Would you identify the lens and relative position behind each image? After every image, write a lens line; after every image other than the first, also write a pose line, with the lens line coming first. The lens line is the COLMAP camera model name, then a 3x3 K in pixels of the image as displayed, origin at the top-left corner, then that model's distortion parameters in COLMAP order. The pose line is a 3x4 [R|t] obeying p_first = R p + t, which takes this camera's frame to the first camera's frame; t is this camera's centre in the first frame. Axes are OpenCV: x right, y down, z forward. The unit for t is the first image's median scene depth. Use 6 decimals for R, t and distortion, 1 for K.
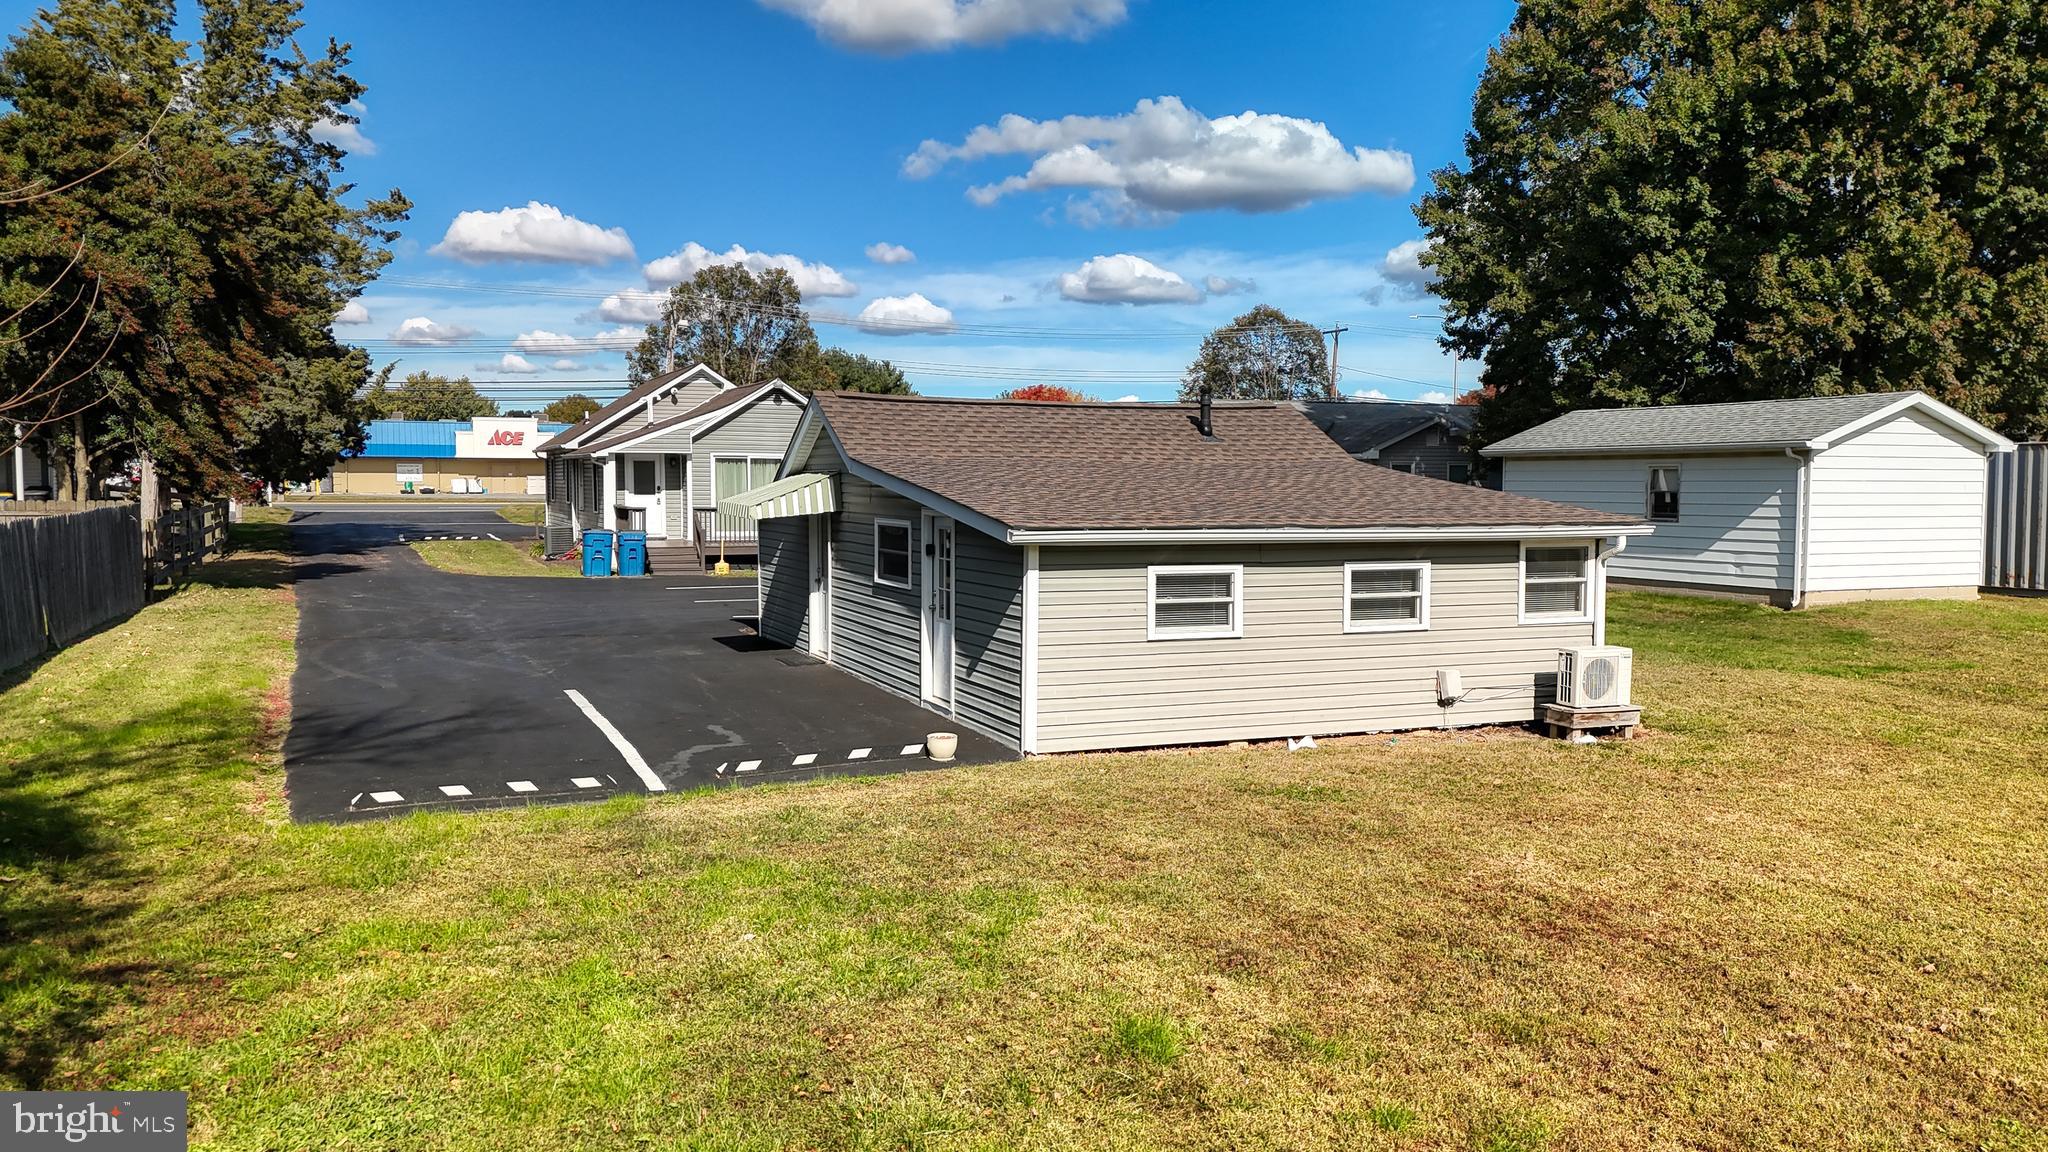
lens RADIAL K [[1524.7, 0, 1024.0], [0, 1524.7, 576.0], [0, 0, 1]] dist [0.097822, -0.086851]
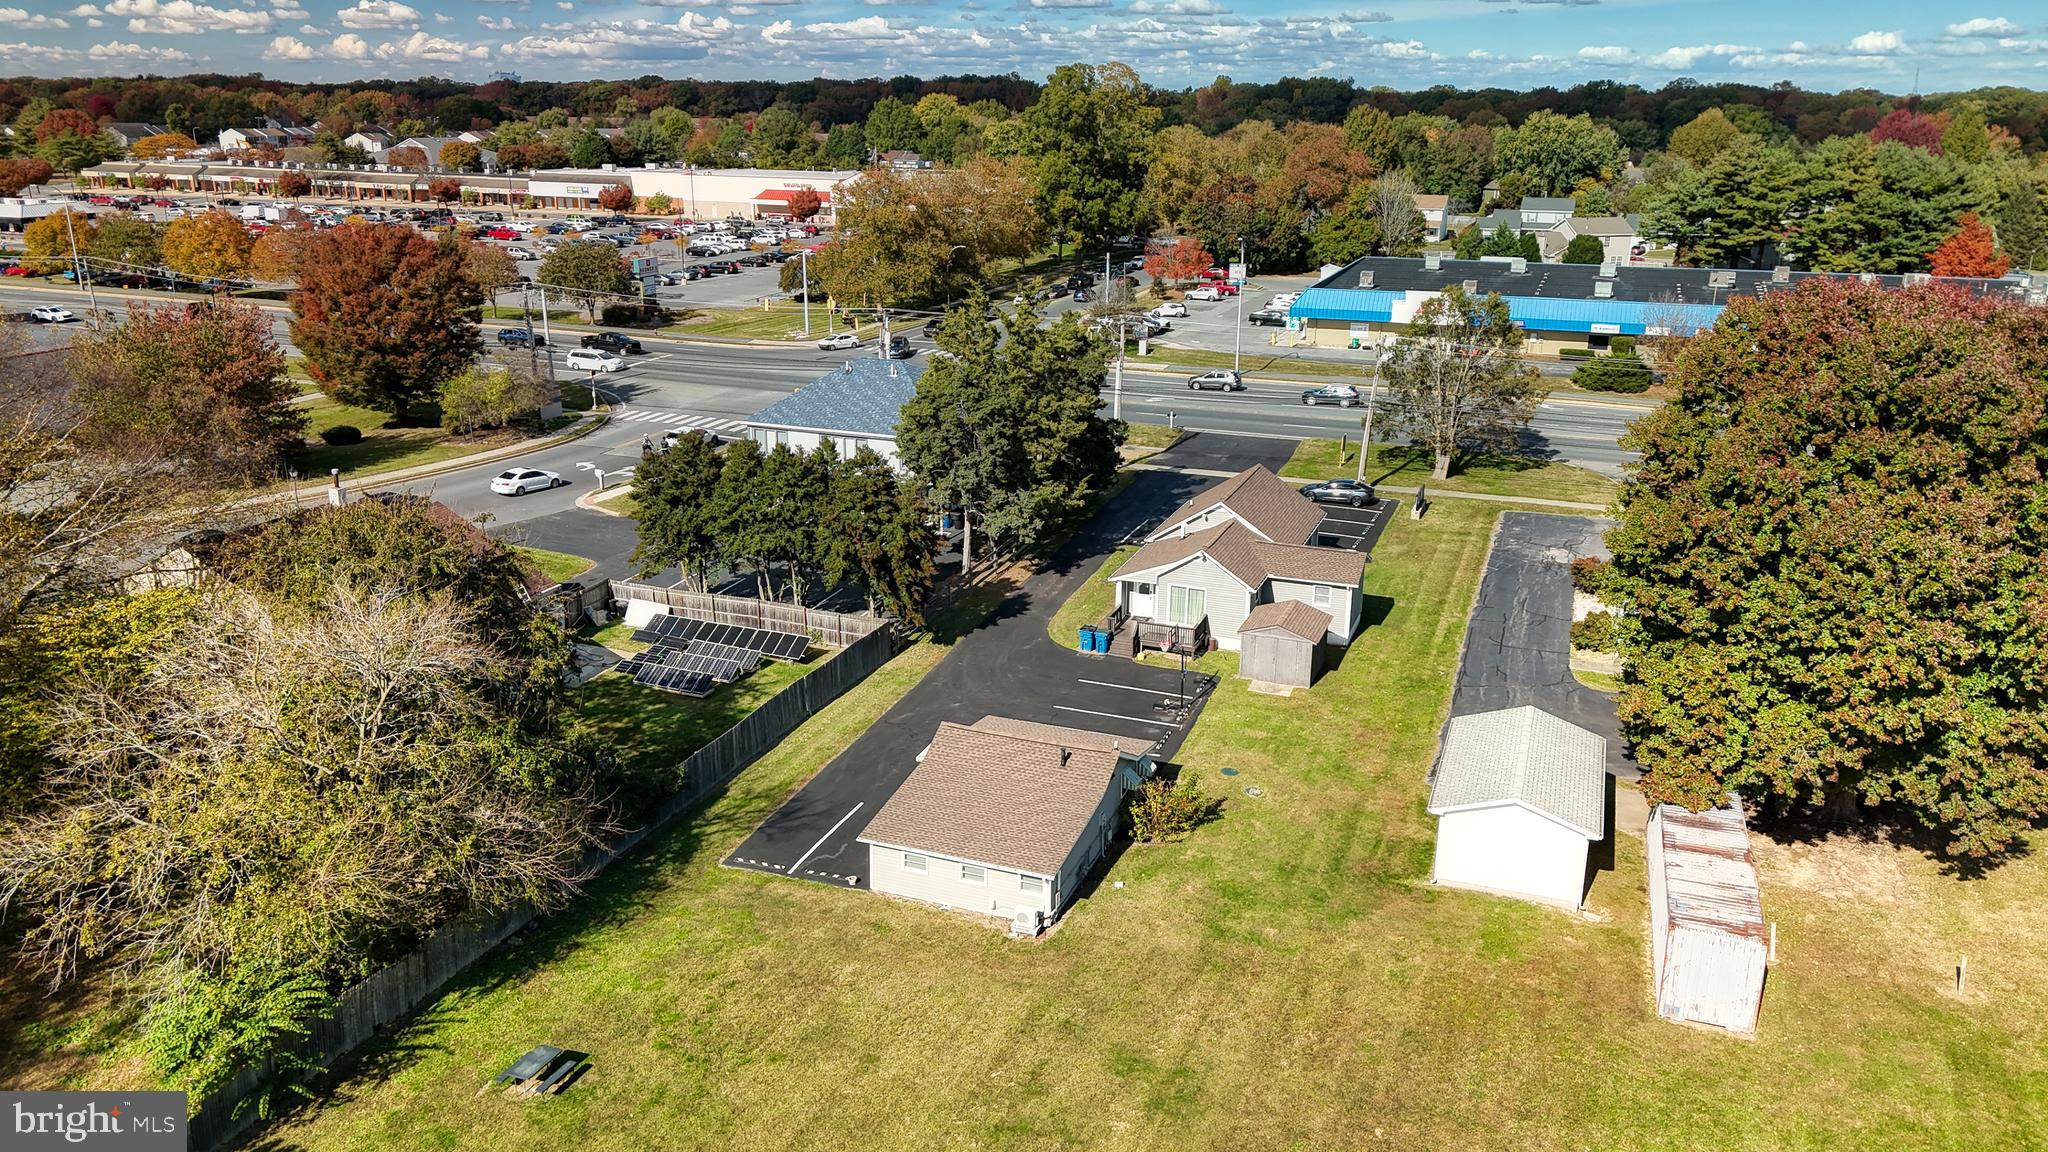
lens RADIAL K [[1524.7, 0, 1024.0], [0, 1524.7, 576.0], [0, 0, 1]] dist [0.097822, -0.086851]
pose [[0.723123, 0.210136, -0.657978, 0.897195], [-0.047500, 0.965473, 0.256137, -0.557691], [0.689084, -0.153965, 0.708137, -0.453951]]
